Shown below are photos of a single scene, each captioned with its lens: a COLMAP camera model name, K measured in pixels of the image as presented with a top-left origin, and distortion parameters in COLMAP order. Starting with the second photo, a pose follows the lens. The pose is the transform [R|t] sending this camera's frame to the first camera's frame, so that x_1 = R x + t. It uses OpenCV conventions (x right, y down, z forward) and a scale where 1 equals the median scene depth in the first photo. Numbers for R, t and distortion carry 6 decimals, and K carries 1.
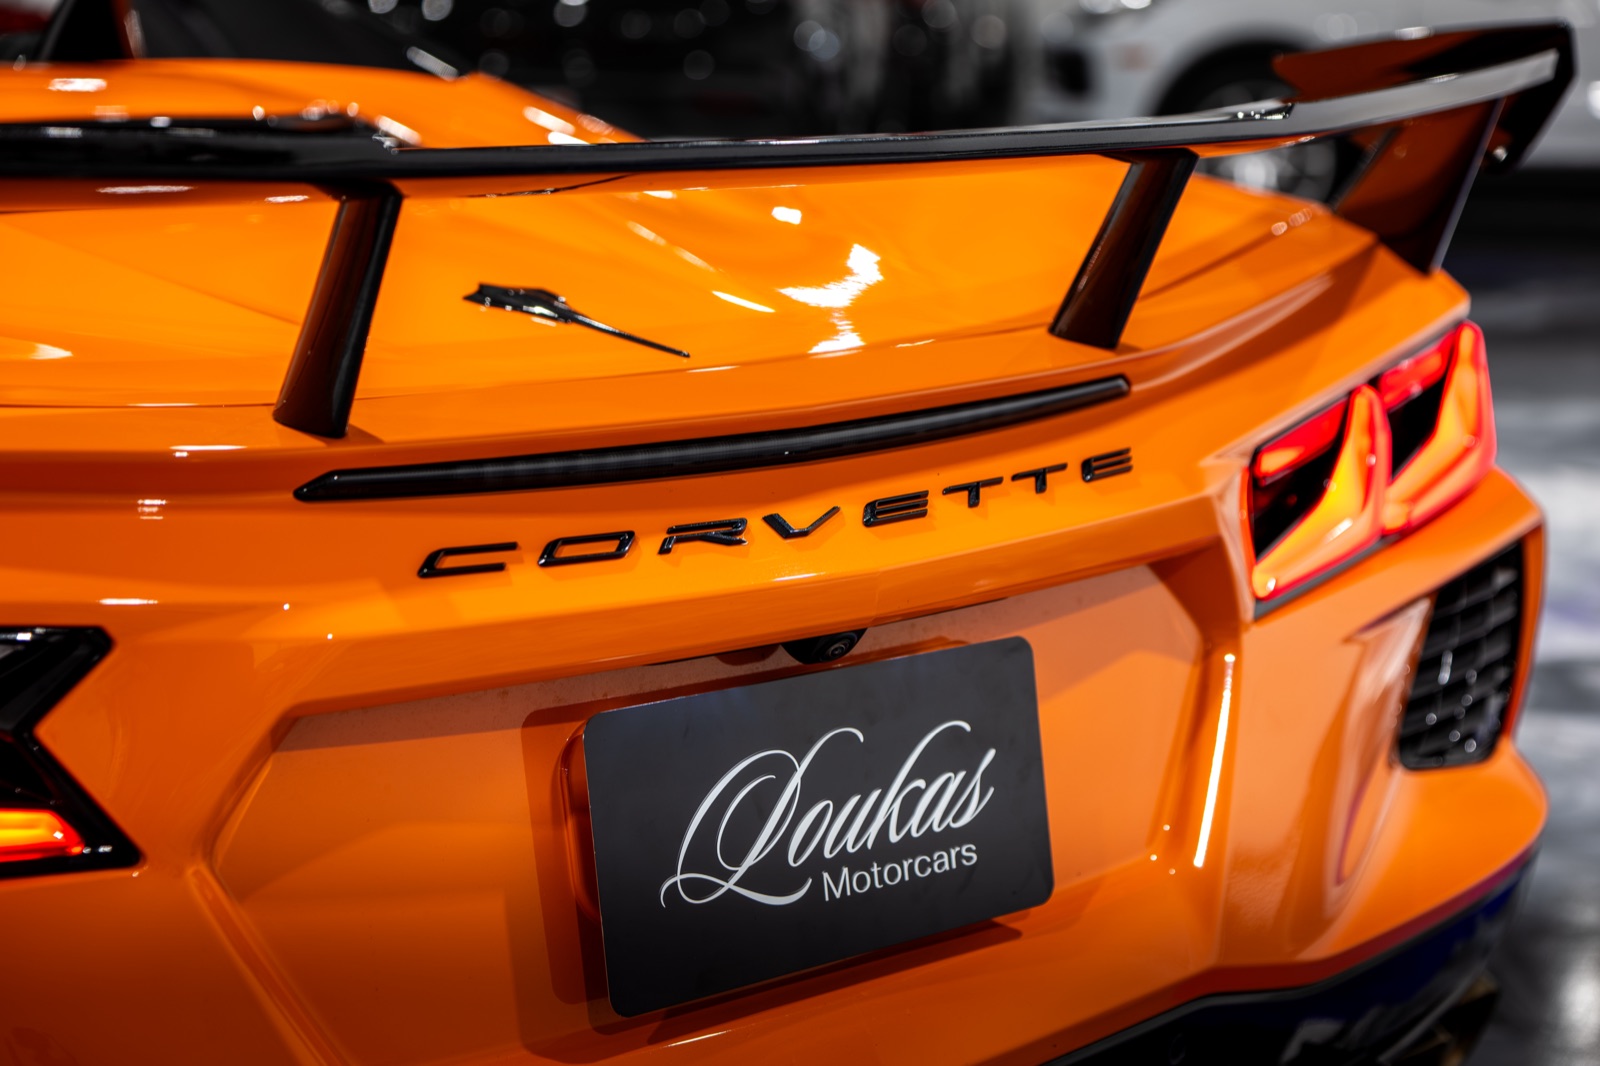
lens RADIAL K [[2657.3, 0, 802.9], [0, 2657.3, 564.7], [0, 0, 1]] dist [-0.014876, 0.144499]
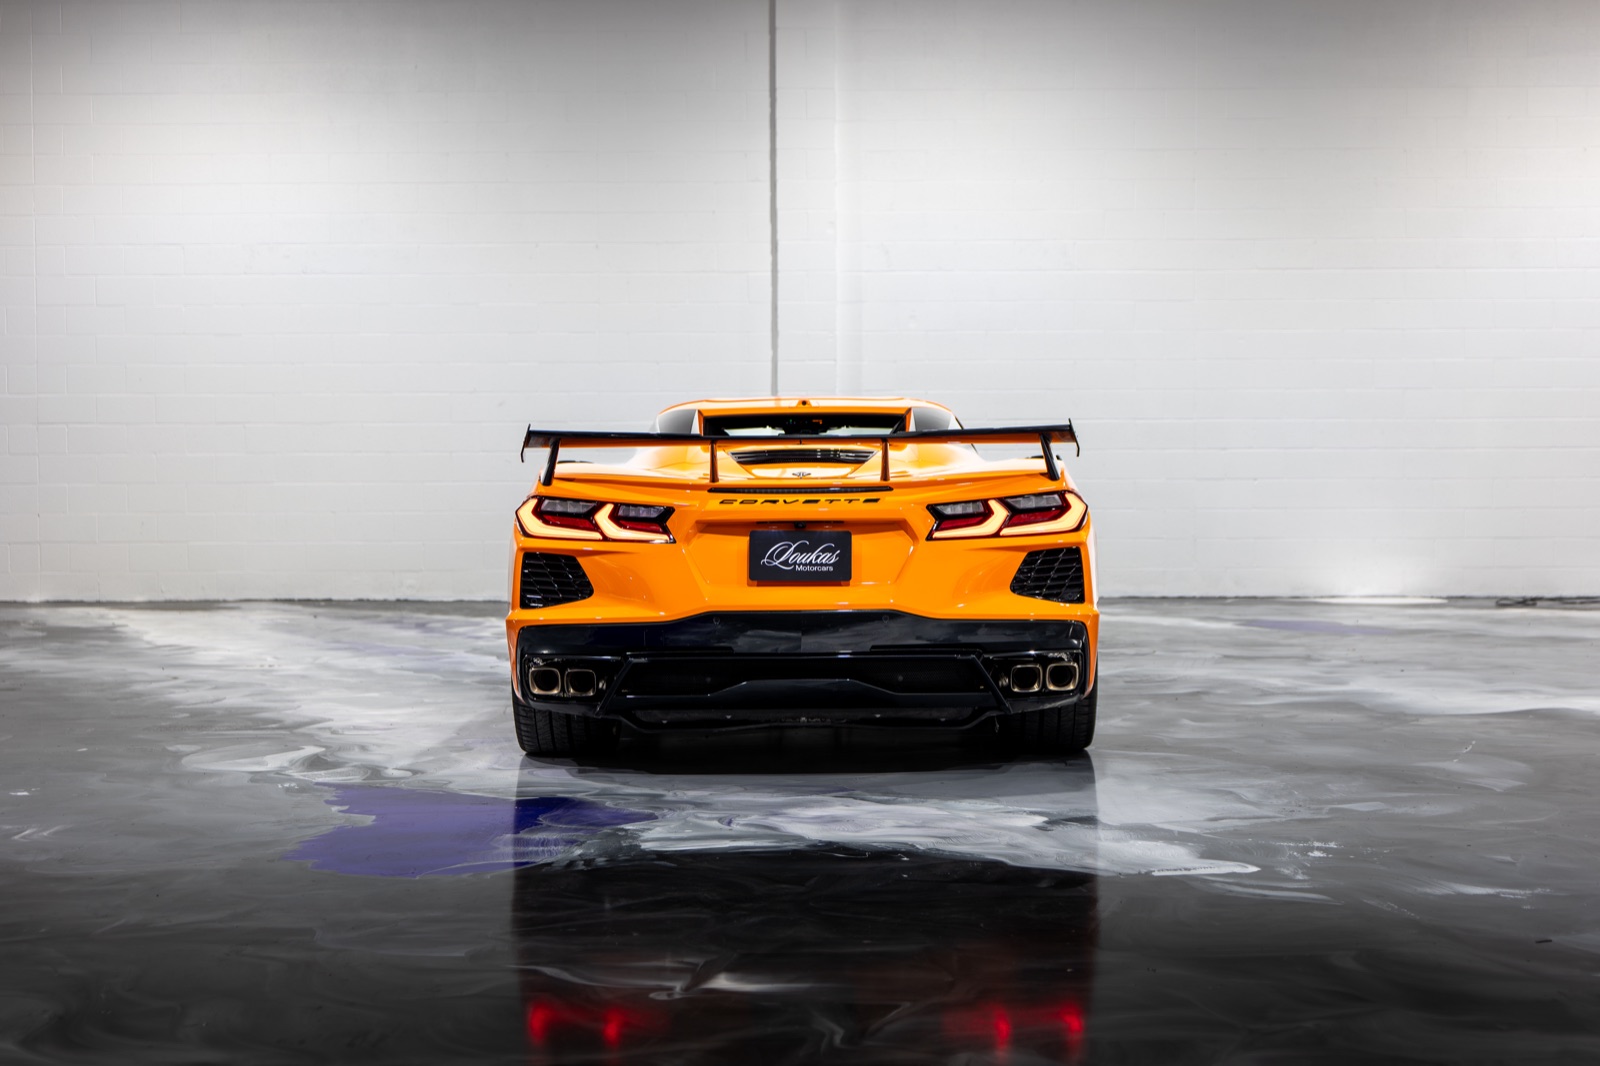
lens RADIAL K [[2240.4, 0, 800.0], [0, 2240.4, 533.0], [0, 0, 1]] dist [-0.017179, -0.010570]
pose [[0.766639, 0.000009, -0.642079, 3.081374], [-0.125925, 0.980582, -0.150340, 0.765832], [0.629610, 0.196110, 0.751753, -2.601203]]
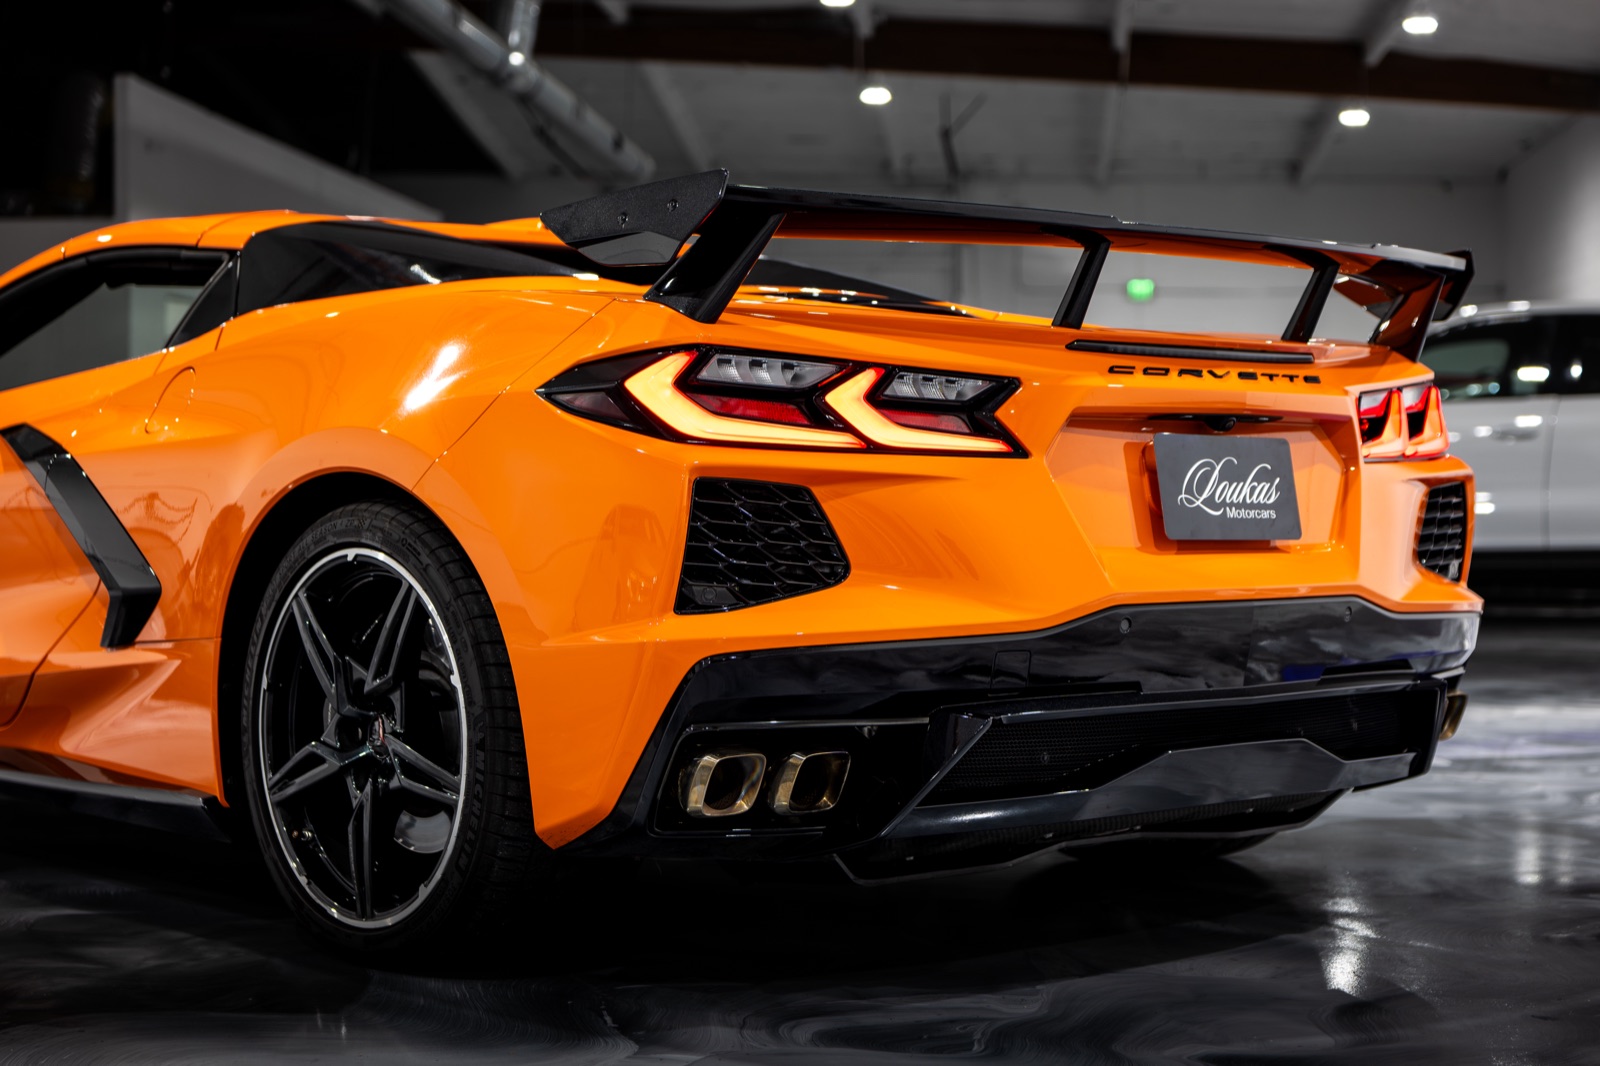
lens RADIAL K [[2657.3, 0, 802.9], [0, 2657.3, 564.7], [0, 0, 1]] dist [-0.014876, 0.144499]
pose [[0.999030, -0.010285, 0.042818, -0.544305], [0.018397, 0.980905, -0.193616, 0.693760], [-0.040009, 0.194216, 0.980142, -1.644240]]
